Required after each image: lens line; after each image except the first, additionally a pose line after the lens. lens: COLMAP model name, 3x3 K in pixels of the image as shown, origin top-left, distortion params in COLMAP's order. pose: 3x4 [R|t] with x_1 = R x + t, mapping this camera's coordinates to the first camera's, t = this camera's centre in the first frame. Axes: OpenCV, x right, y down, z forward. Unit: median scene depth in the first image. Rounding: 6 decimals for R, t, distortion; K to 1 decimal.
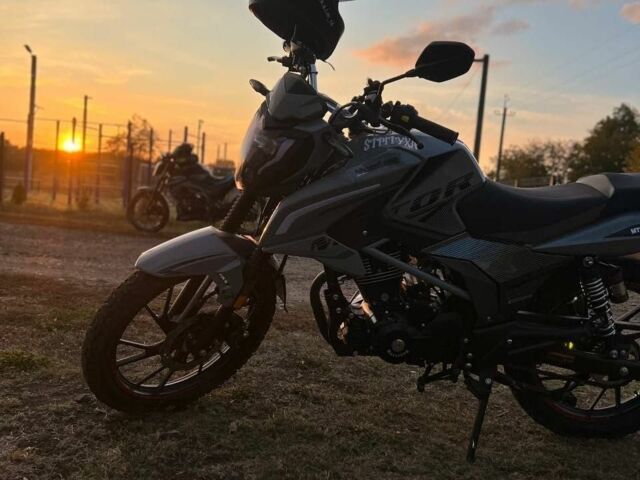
lens RADIAL K [[647.0, 0, 320.0], [0, 647.0, 240.0], [0, 0, 1]] dist [0.127147, -0.337630]
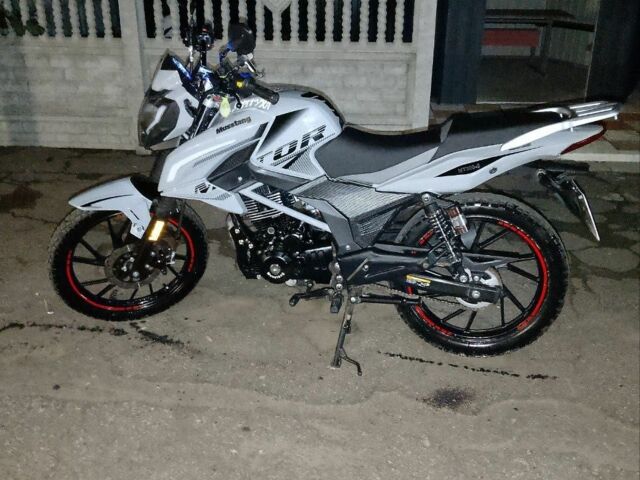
lens RADIAL K [[647.0, 0, 320.0], [0, 647.0, 240.0], [0, 0, 1]] dist [0.127147, -0.337630]
pose [[0.964366, -0.003288, -0.264552, 0.545376], [0.024269, 0.996806, 0.076078, 0.015230], [0.263457, -0.079787, 0.961366, -0.170525]]
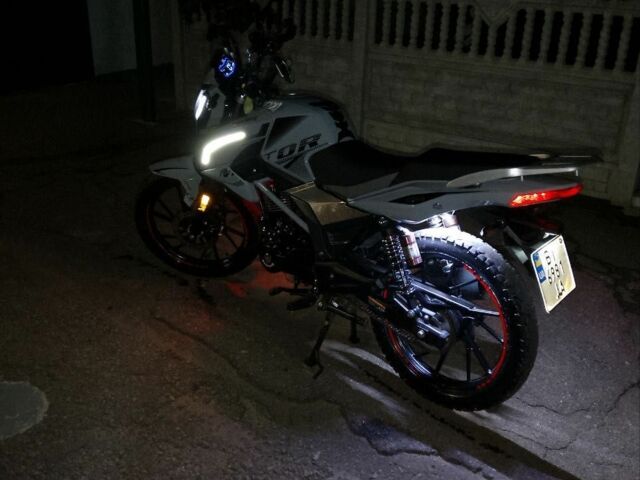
lens RADIAL K [[647.0, 0, 320.0], [0, 647.0, 240.0], [0, 0, 1]] dist [0.127147, -0.337630]
pose [[0.686301, 0.197970, -0.699857, 1.160155], [-0.174458, 0.978960, 0.105841, -0.036655], [0.706085, 0.049457, 0.706398, 0.125940]]
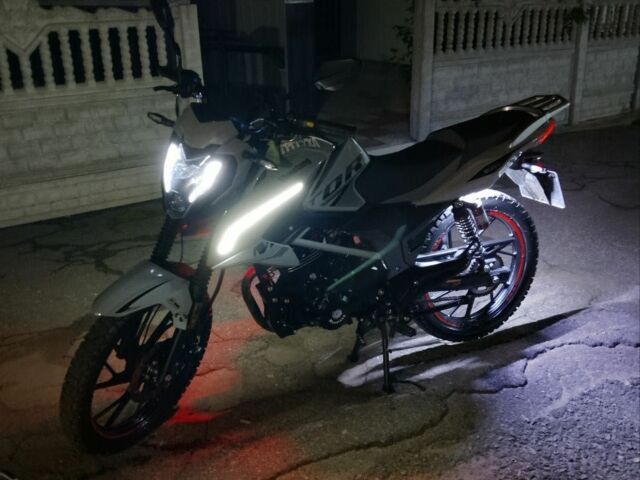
lens RADIAL K [[647.0, 0, 320.0], [0, 647.0, 240.0], [0, 0, 1]] dist [0.127147, -0.337630]
pose [[0.909669, -0.266036, 0.318946, -0.249035], [0.240245, 0.963461, 0.118426, -0.111940], [-0.338798, -0.031103, 0.940345, -0.078210]]
